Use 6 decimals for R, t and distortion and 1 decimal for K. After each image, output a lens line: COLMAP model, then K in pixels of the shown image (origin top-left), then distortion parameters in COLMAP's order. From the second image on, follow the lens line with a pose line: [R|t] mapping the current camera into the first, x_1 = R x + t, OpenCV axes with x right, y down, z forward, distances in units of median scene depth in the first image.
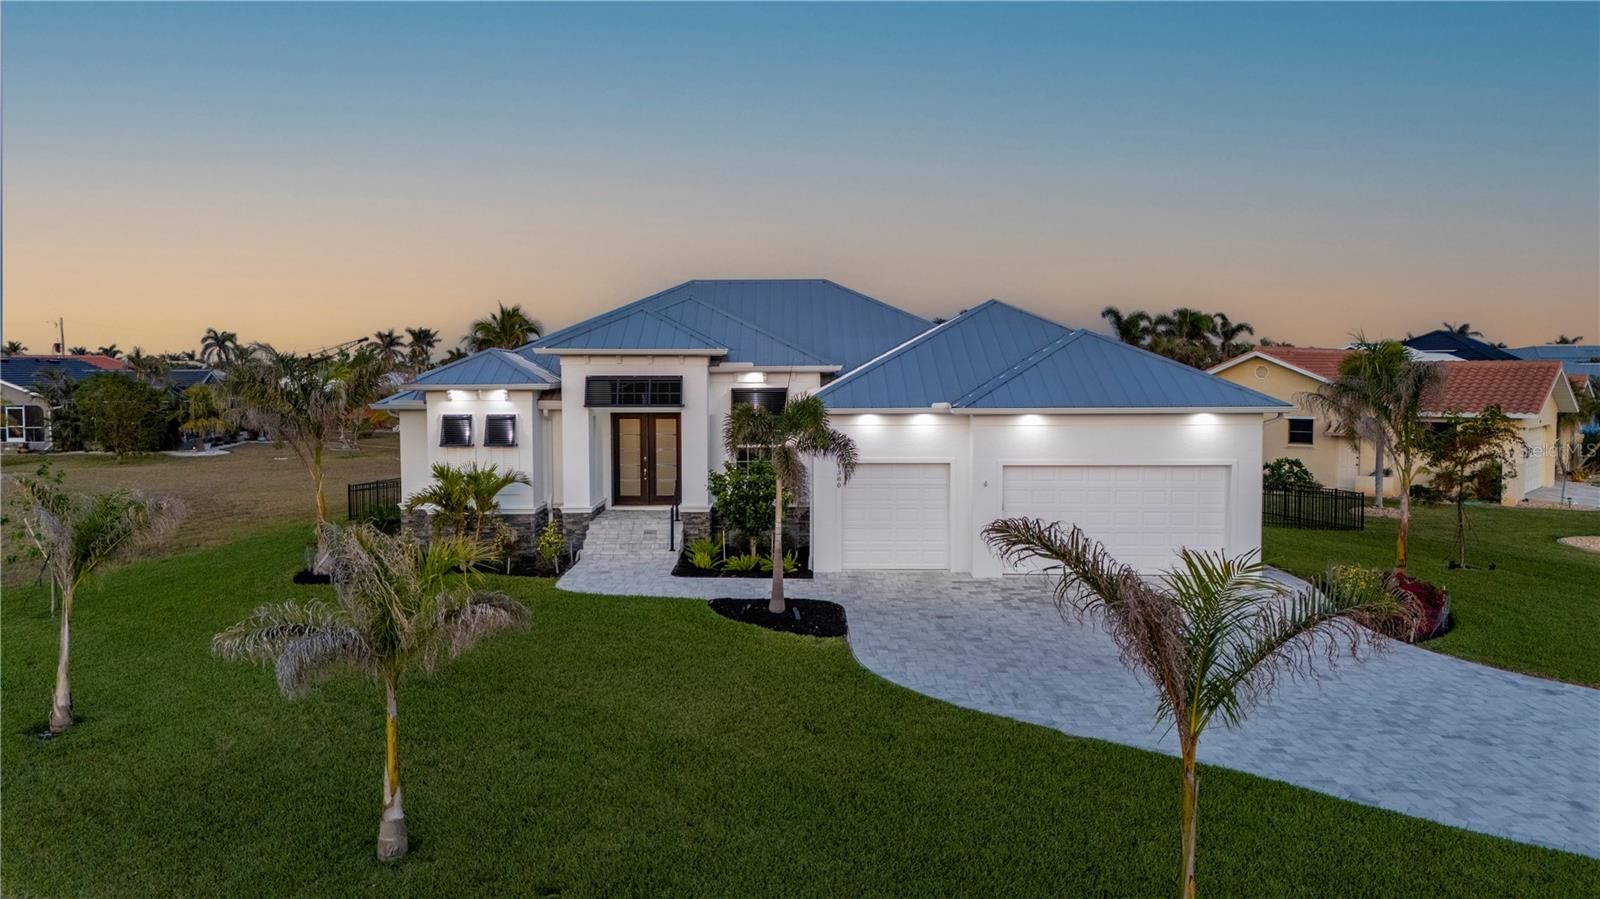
lens RADIAL K [[1187.5, 0, 799.1], [0, 1187.5, 446.5], [0, 0, 1]] dist [0.051783, -0.035891]
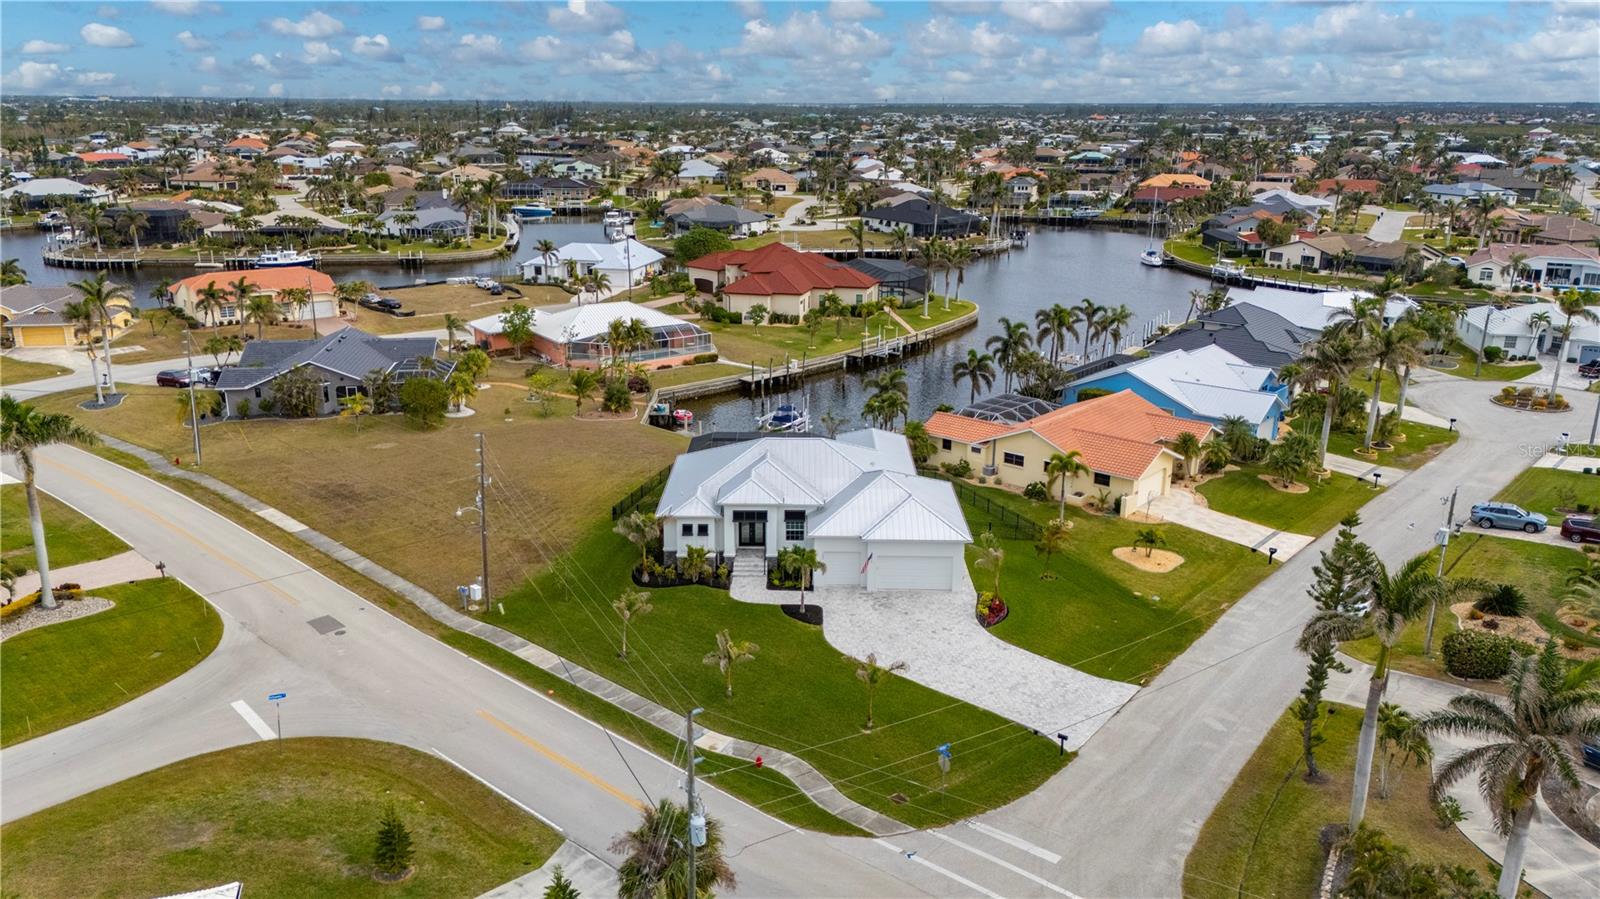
lens RADIAL K [[1187.5, 0, 800.8], [0, 1187.5, 446.4], [0, 0, 1]] dist [0.051783, -0.035891]
pose [[0.999924, 0.011639, -0.004180, -0.011595], [-0.010445, 0.975810, 0.218370, -0.844926], [0.006621, -0.218310, 0.975857, -1.738952]]
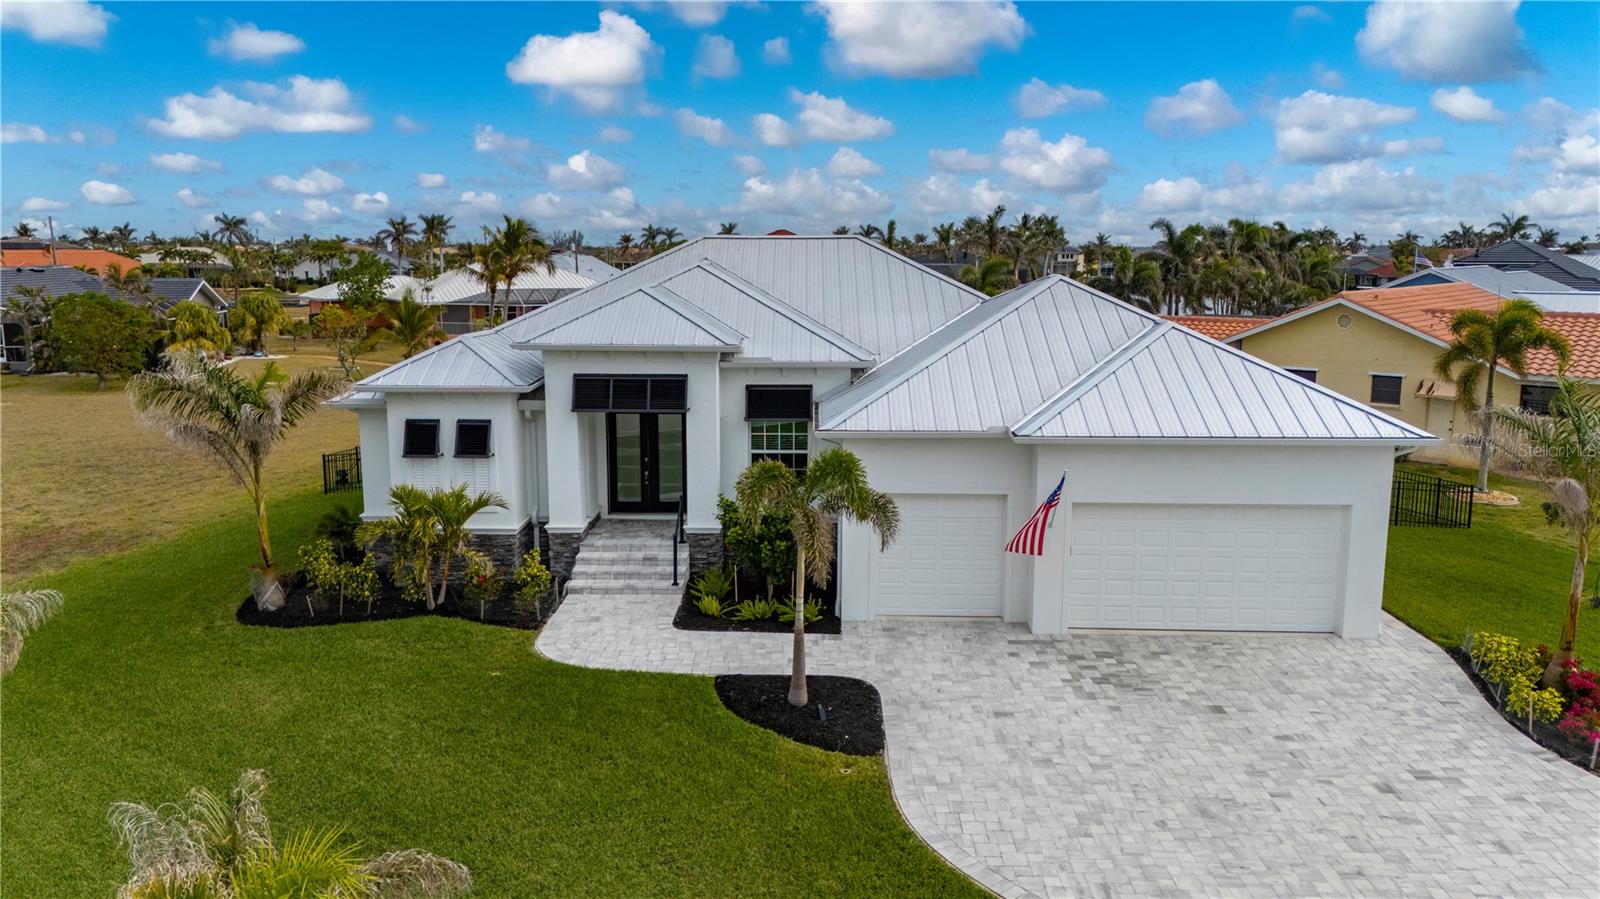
lens RADIAL K [[1187.5, 0, 796.4], [0, 1187.5, 441.1], [0, 0, 1]] dist [0.051783, -0.035891]
pose [[0.999756, 0.008742, -0.020293, -0.003669], [-0.006719, 0.995195, 0.097684, -0.099332], [0.021050, -0.097524, 0.995011, 0.164316]]
